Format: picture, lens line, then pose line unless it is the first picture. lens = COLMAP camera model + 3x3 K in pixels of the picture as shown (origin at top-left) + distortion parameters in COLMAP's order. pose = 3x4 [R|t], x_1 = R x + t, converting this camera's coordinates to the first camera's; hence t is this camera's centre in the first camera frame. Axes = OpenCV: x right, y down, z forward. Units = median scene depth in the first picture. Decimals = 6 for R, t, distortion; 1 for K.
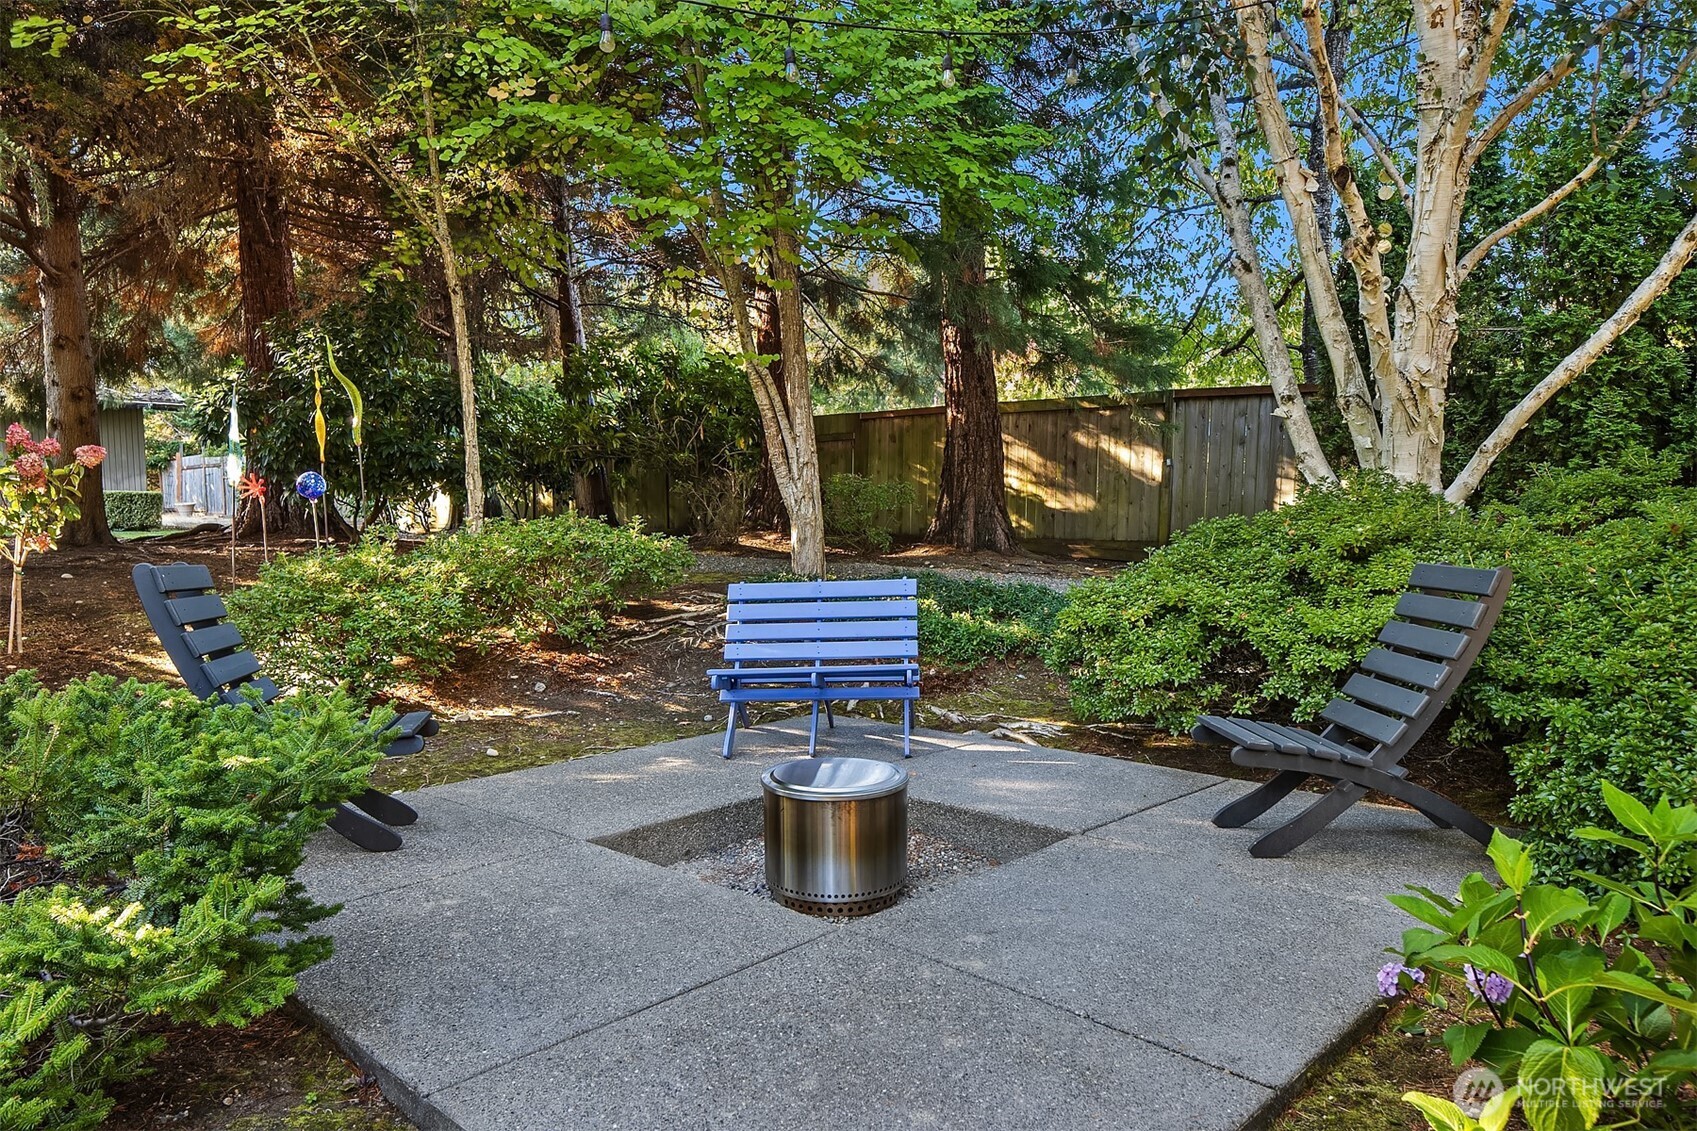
lens RADIAL K [[1181.3, 0, 850.2], [0, 1181.3, 569.4], [0, 0, 1]] dist [0.010918, 0.001153]
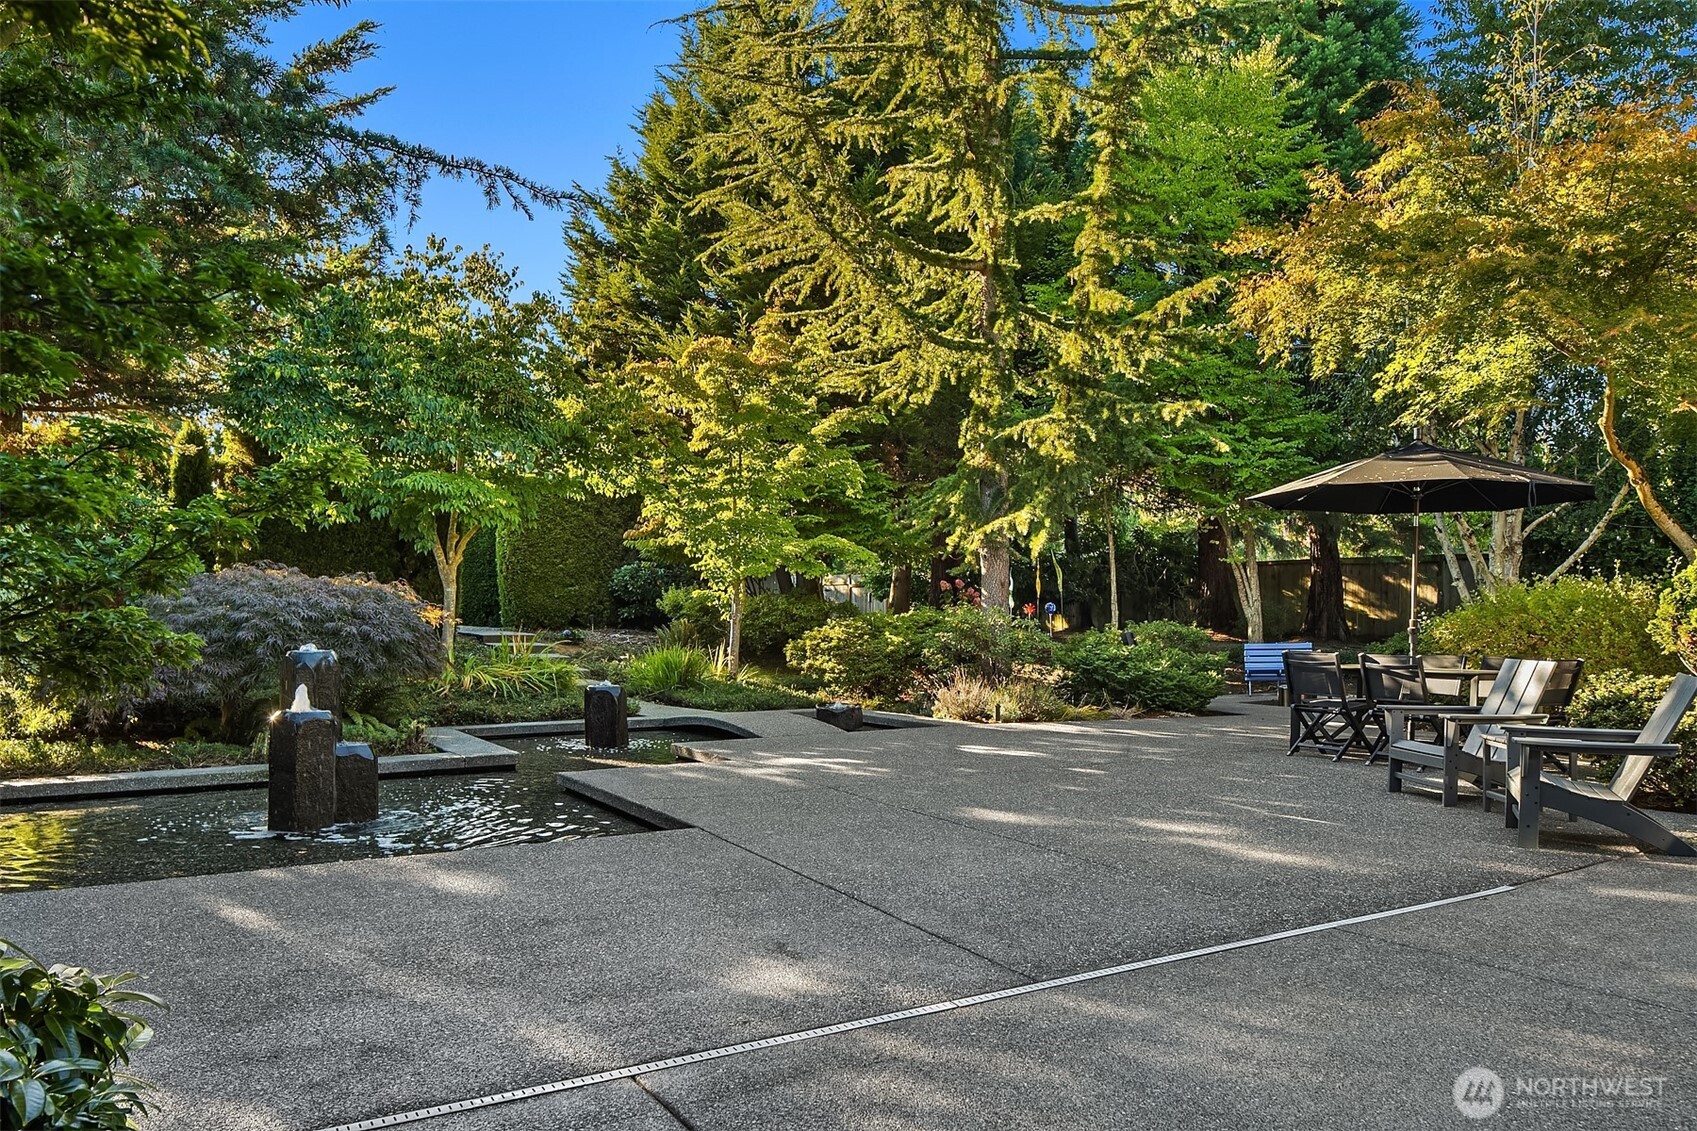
lens RADIAL K [[1181.3, 0, 848.9], [0, 1181.3, 571.3], [0, 0, 1]] dist [0.010918, 0.001153]
pose [[0.966431, -0.011531, -0.256668, -0.141389], [-0.011234, 0.996141, -0.087049, 0.045055], [0.256681, 0.087010, 0.962571, -0.983107]]
